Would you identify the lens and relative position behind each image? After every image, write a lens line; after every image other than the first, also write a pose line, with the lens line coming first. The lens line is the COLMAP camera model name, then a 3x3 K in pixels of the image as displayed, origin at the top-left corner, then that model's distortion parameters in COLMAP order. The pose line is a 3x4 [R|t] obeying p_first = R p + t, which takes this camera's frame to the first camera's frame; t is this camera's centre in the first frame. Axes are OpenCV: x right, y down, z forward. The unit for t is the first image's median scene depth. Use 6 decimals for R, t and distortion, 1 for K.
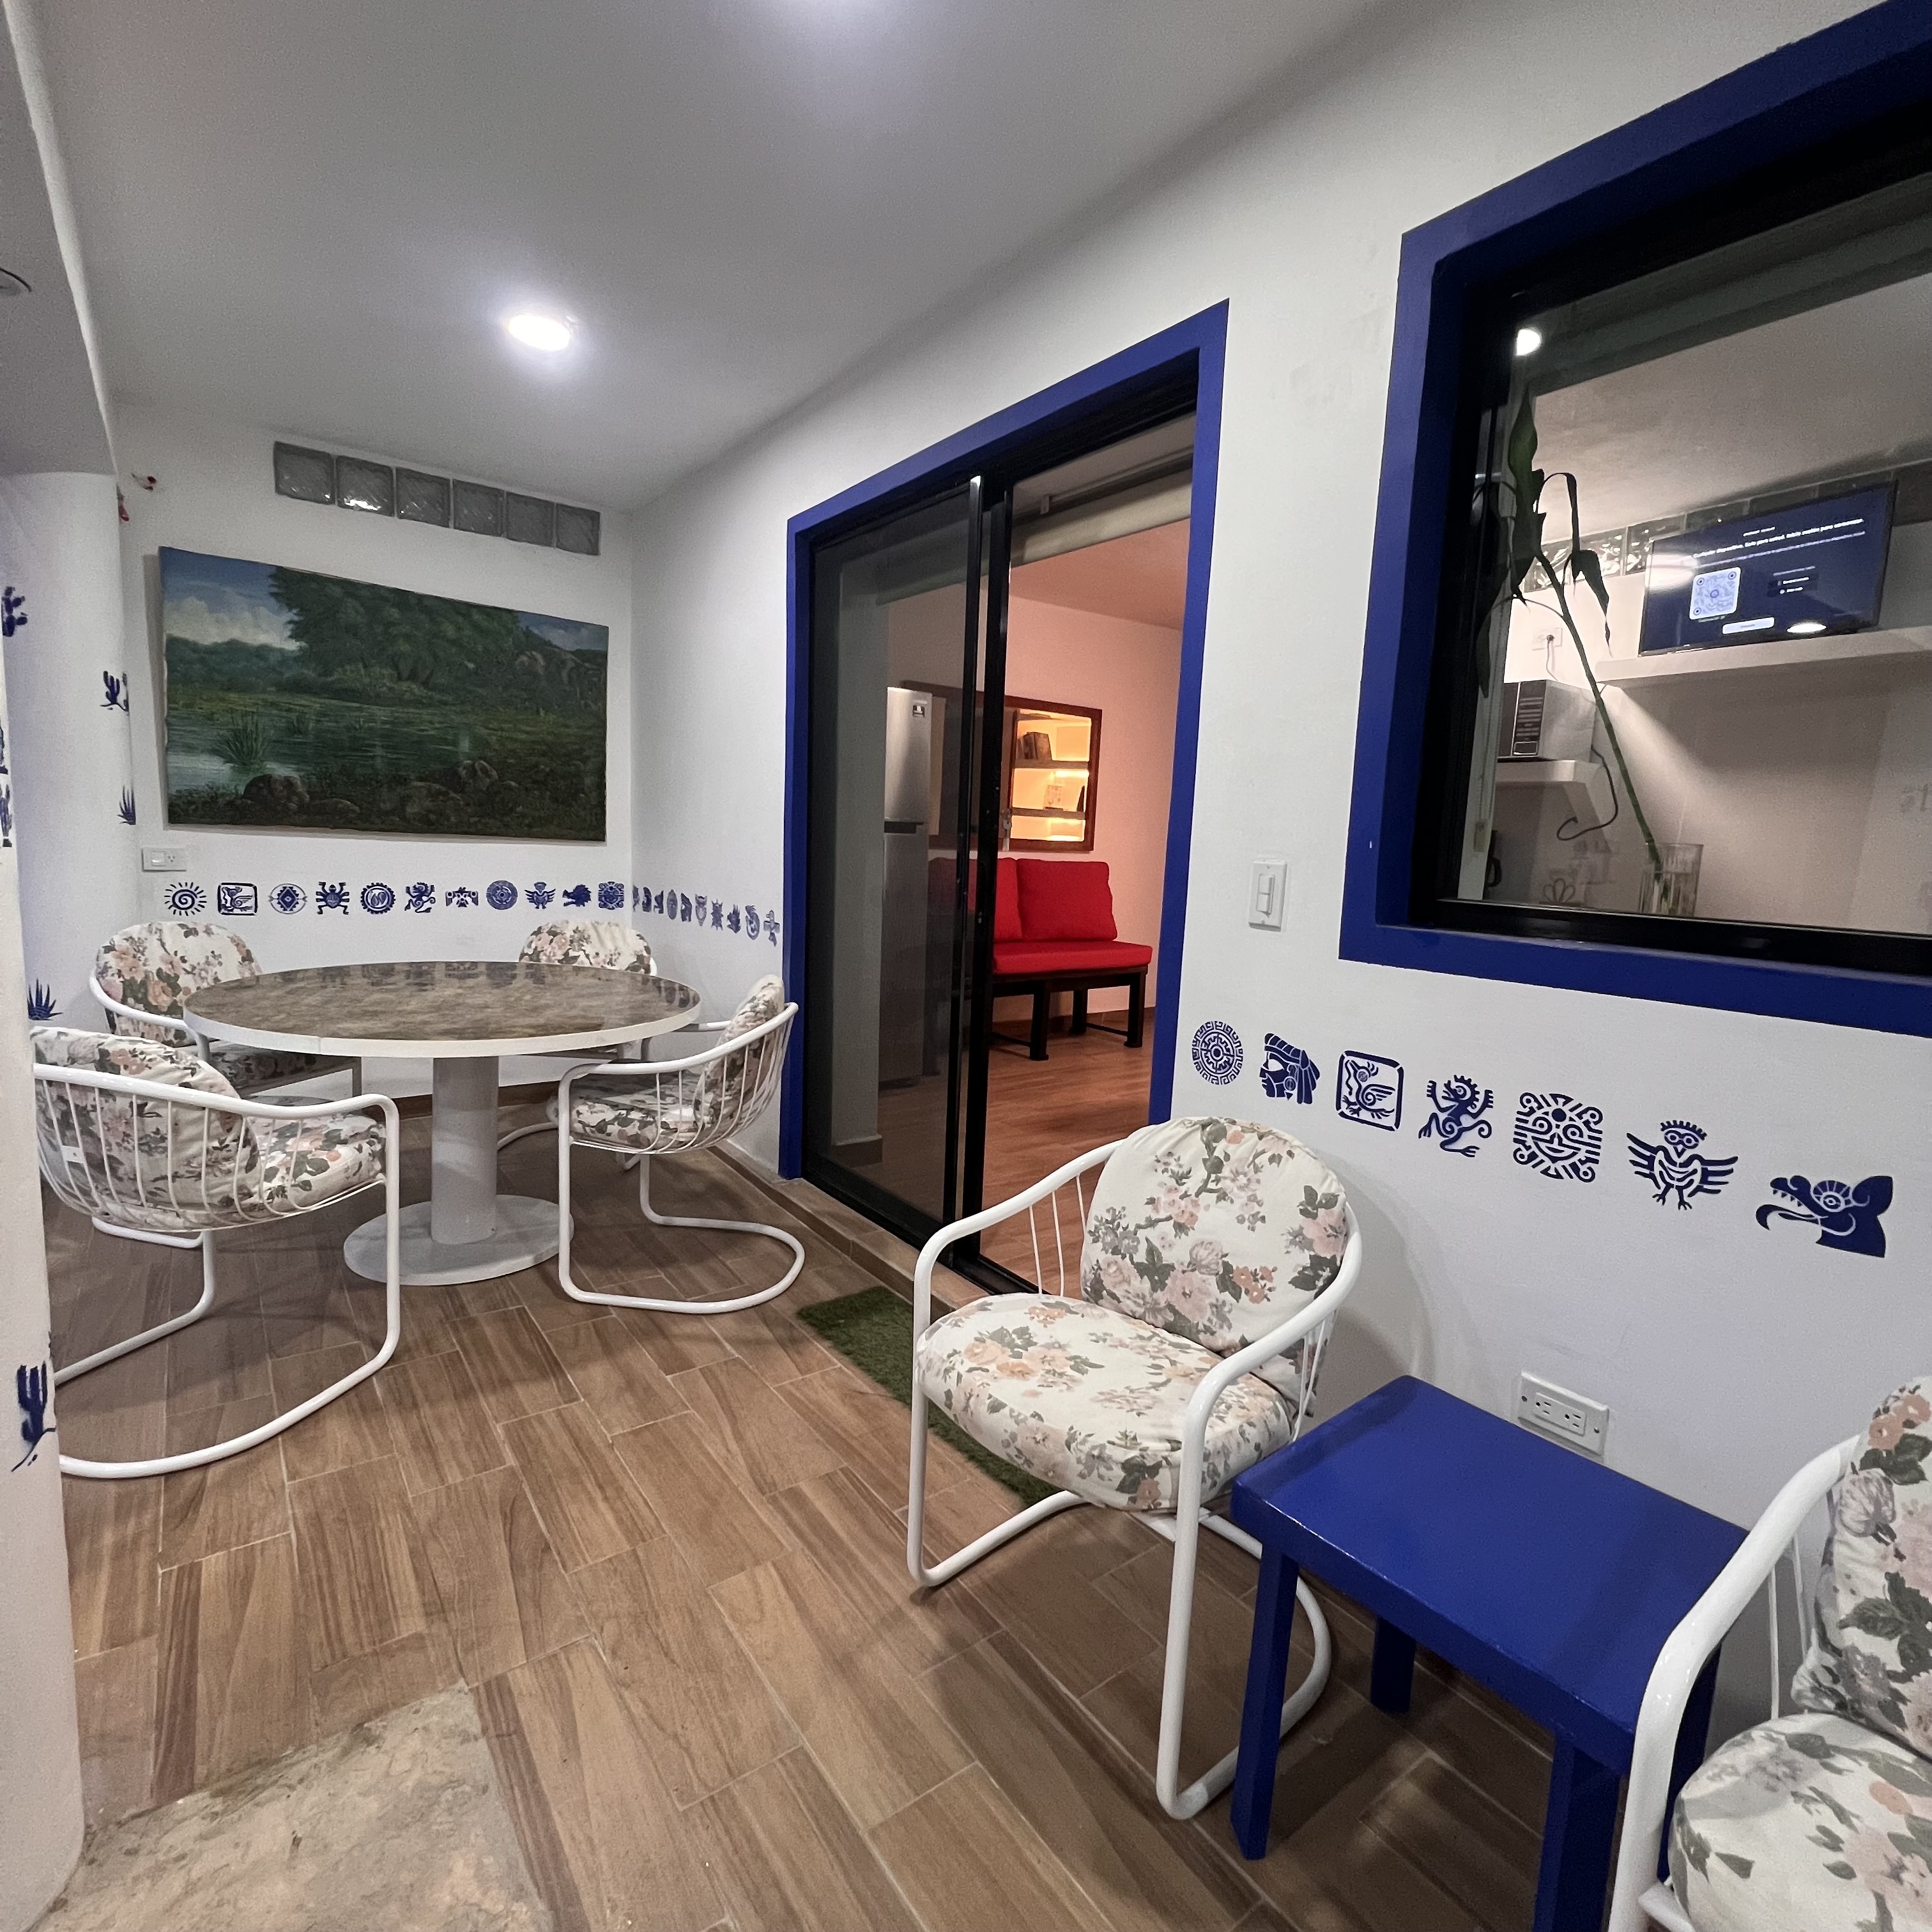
lens RADIAL K [[982.6, 0, 957.7], [0, 982.6, 965.8], [0, 0, 1]] dist [0.008018, 0.000319]
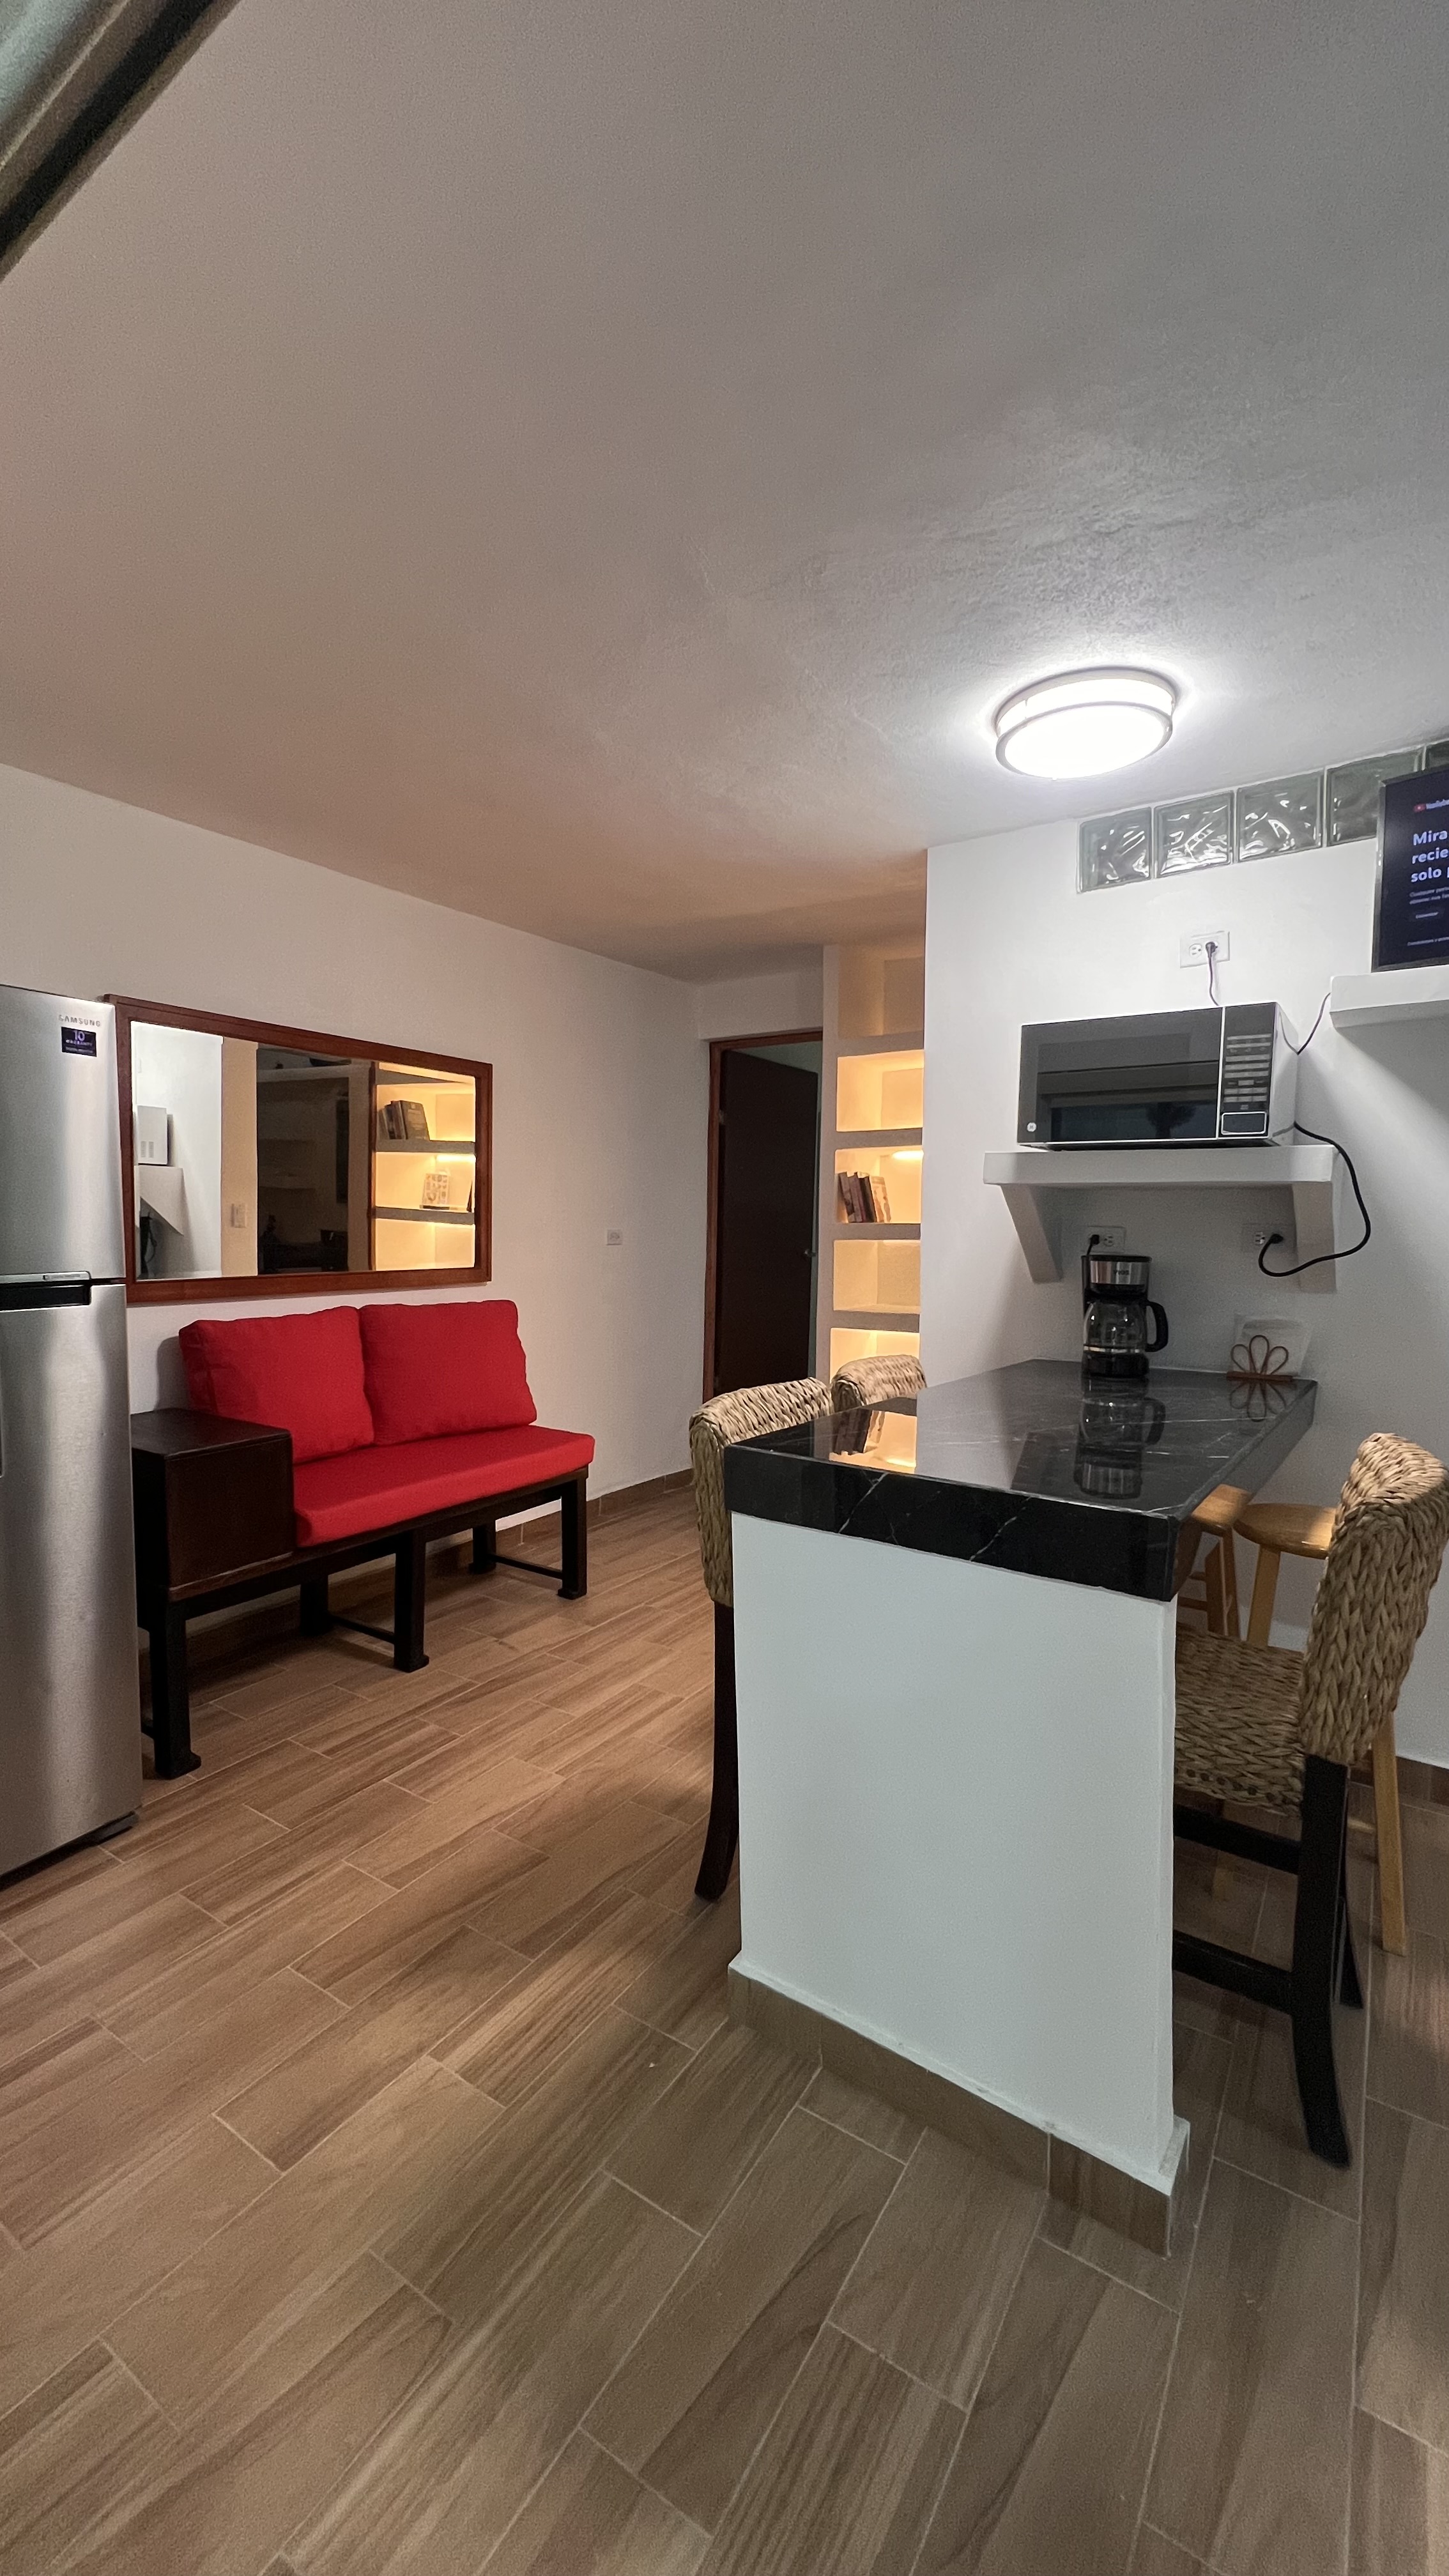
lens RADIAL K [[1023.9, 0, 721.7], [0, 1023.9, 1295.6], [0, 0, 1]] dist [-0.001876, -0.000005]
pose [[0.940674, -0.049620, 0.335663, 0.054883], [0.067935, 0.996761, -0.043036, -0.068119], [-0.332441, 0.063286, 0.940998, 0.321858]]
